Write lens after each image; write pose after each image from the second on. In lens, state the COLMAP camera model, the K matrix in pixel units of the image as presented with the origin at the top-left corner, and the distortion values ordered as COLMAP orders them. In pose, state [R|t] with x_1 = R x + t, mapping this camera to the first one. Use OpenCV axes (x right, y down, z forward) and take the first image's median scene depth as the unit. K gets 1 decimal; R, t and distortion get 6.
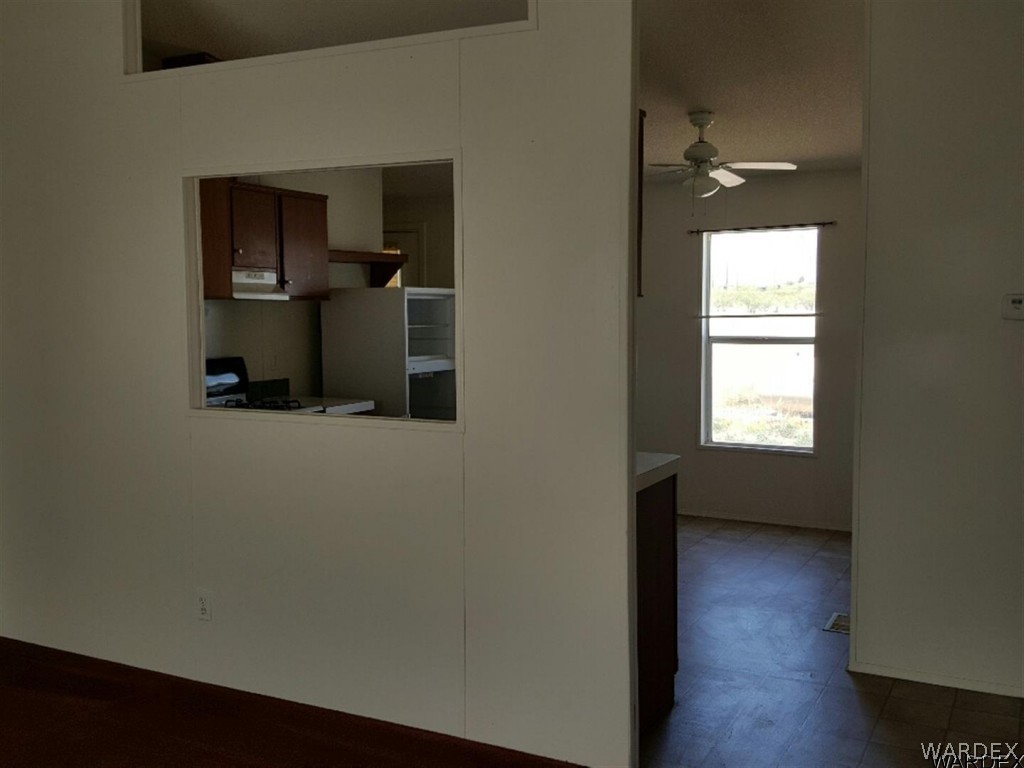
lens RADIAL K [[1020.8, 0, 512.0], [0, 1020.8, 384.0], [0, 0, 1]] dist [0.222613, -0.526449]
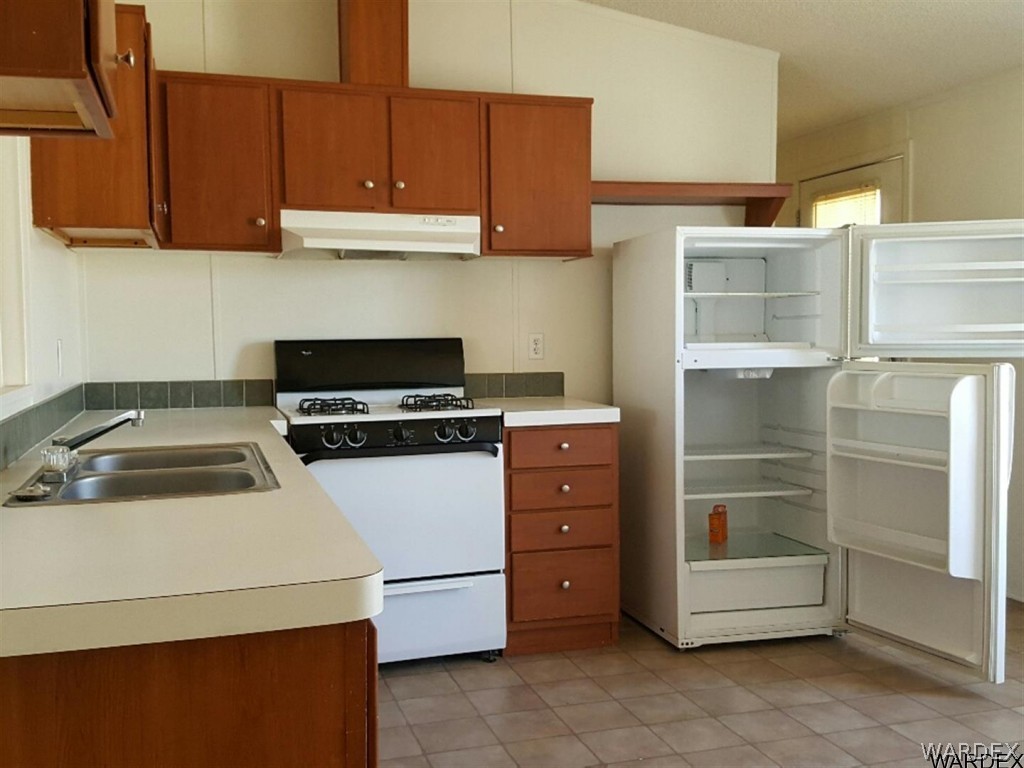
lens RADIAL K [[1020.8, 0, 512.0], [0, 1020.8, 384.0], [0, 0, 1]] dist [0.222613, -0.526449]
pose [[0.697082, 0.034915, -0.716140, 0.284327], [-0.048584, 0.998818, 0.001406, 0.003613], [0.715343, 0.033813, 0.697955, 0.527638]]
